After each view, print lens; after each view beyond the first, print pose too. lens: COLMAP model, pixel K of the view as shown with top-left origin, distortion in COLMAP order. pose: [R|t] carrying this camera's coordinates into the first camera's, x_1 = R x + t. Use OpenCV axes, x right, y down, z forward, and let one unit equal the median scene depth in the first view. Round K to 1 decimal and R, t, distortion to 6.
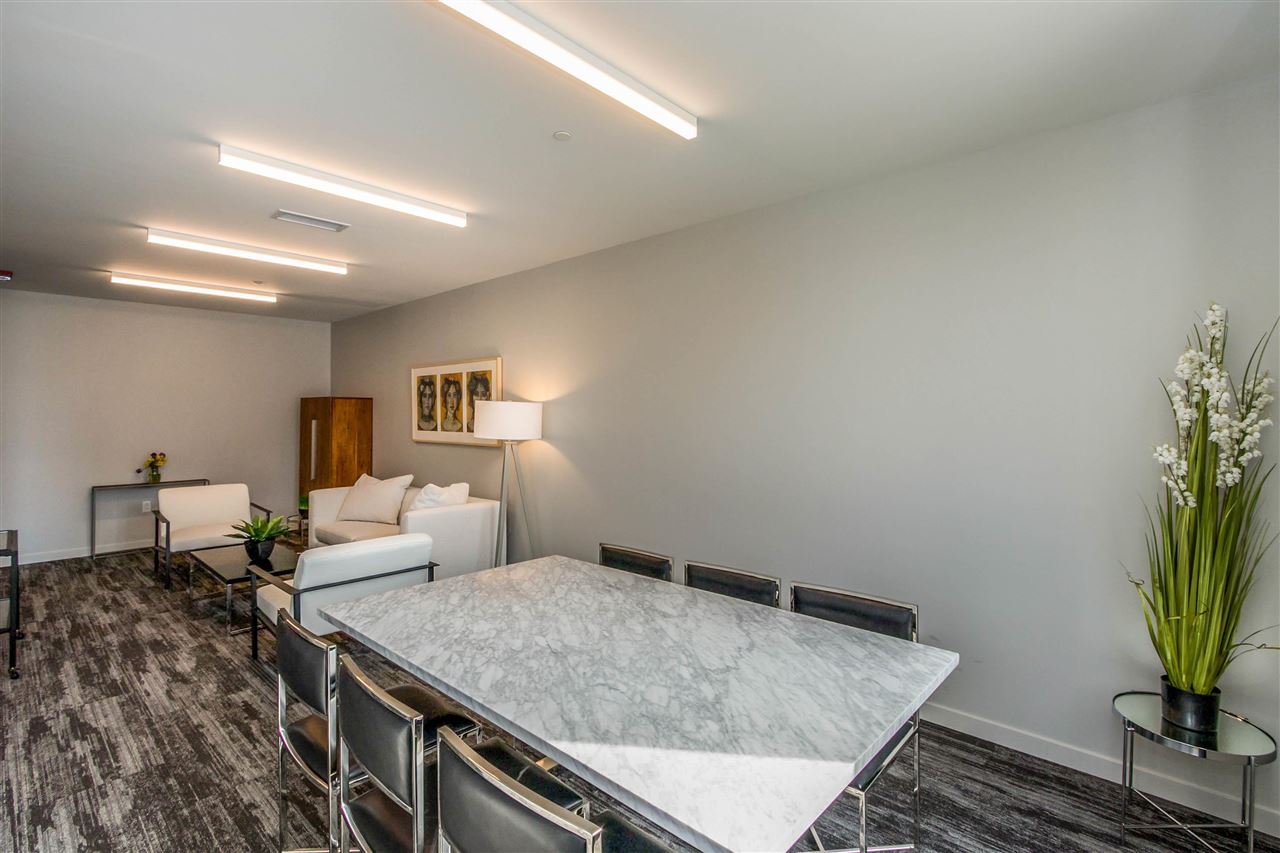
lens RADIAL K [[597.9, 0, 636.2], [0, 597.9, 408.5], [0, 0, 1]] dist [-0.013493, 0.002055]
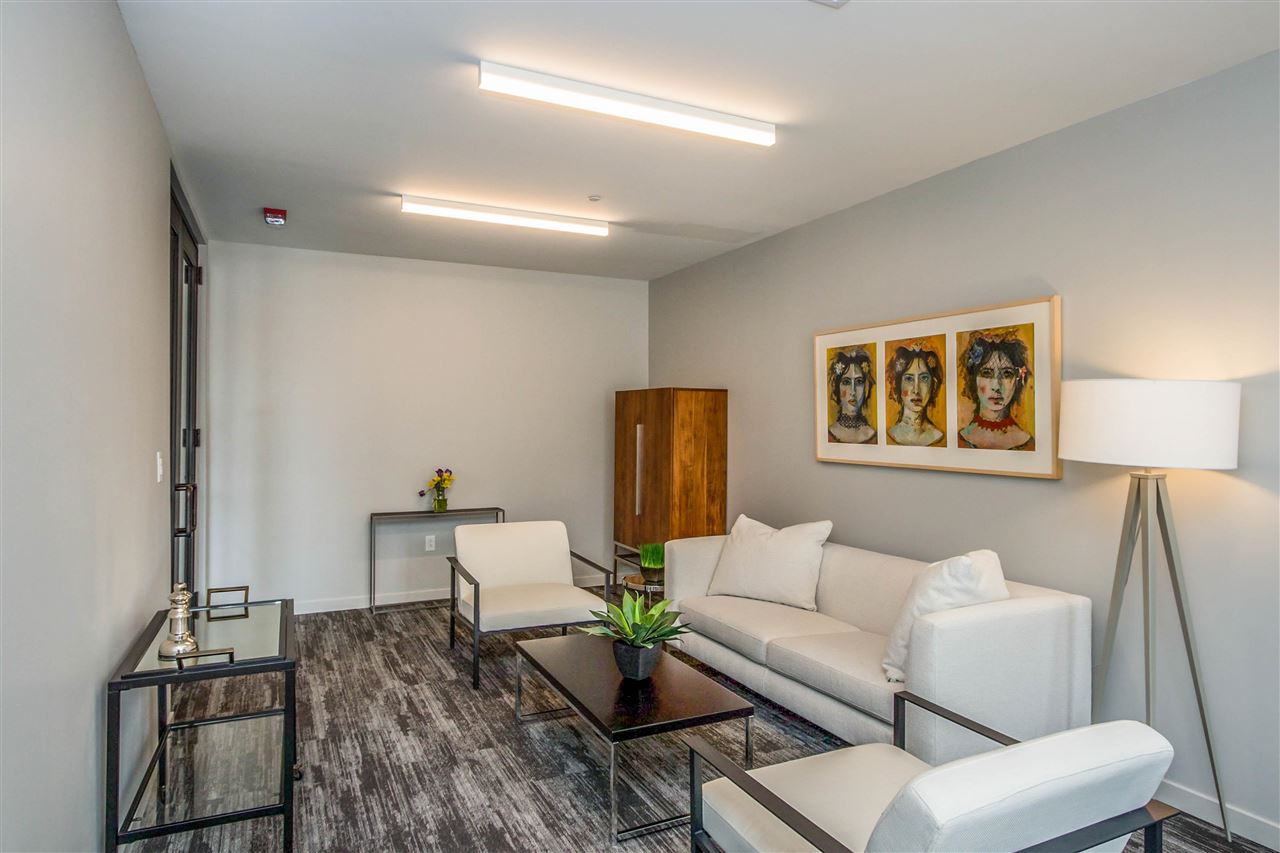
lens RADIAL K [[747.7, 0, 633.0], [0, 747.7, 418.8], [0, 0, 1]] dist [-0.009979, -0.000601]
pose [[0.929106, 0.001916, -0.369810, -0.331625], [0.000125, 0.999985, 0.005495, 0.011902], [0.369815, -0.005152, 0.929091, 0.314638]]
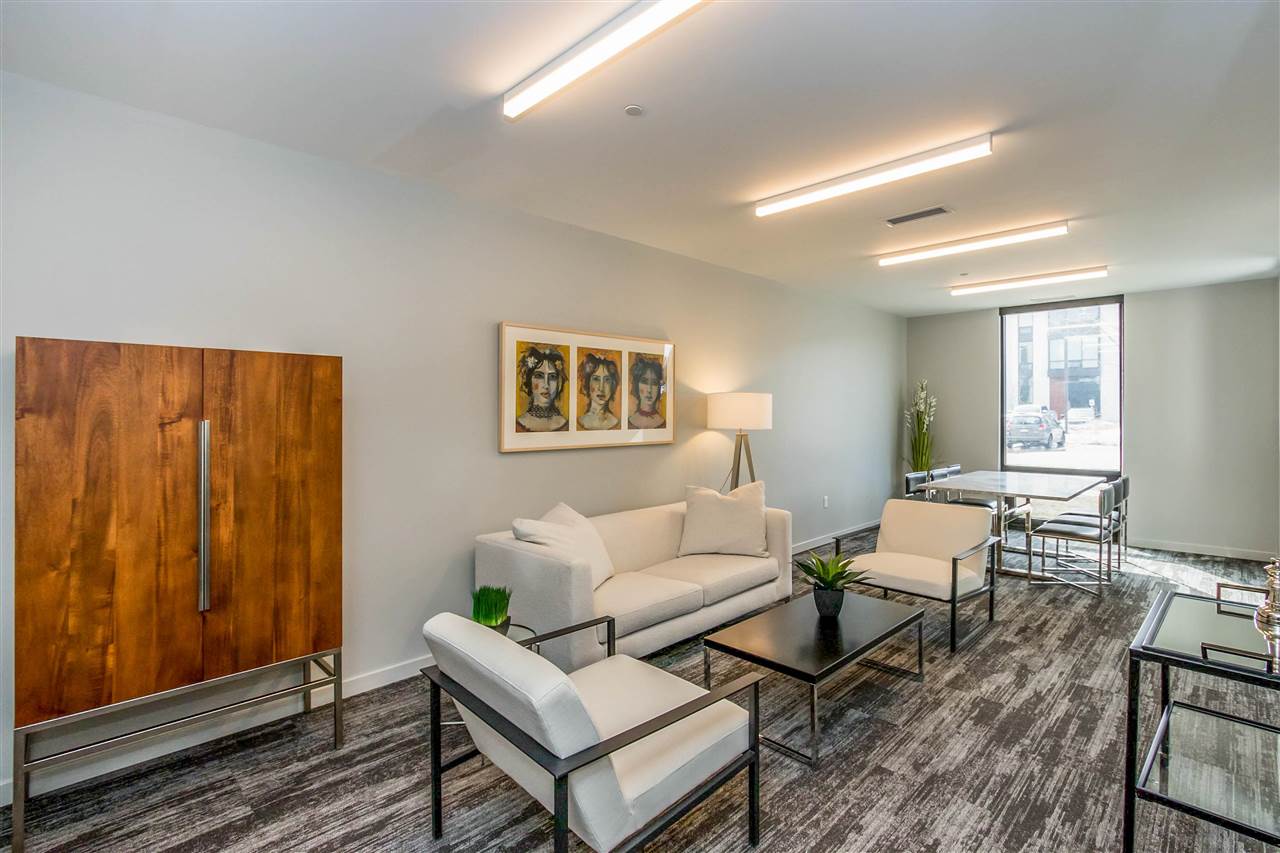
lens RADIAL K [[597.9, 0, 645.9], [0, 597.9, 416.6], [0, 0, 1]] dist [-0.013493, 0.002055]
pose [[0.042820, -0.009153, 0.999041, -1.146378], [-0.008257, 0.999921, 0.009515, 0.017141], [-0.999049, -0.008657, 0.042741, 1.022605]]
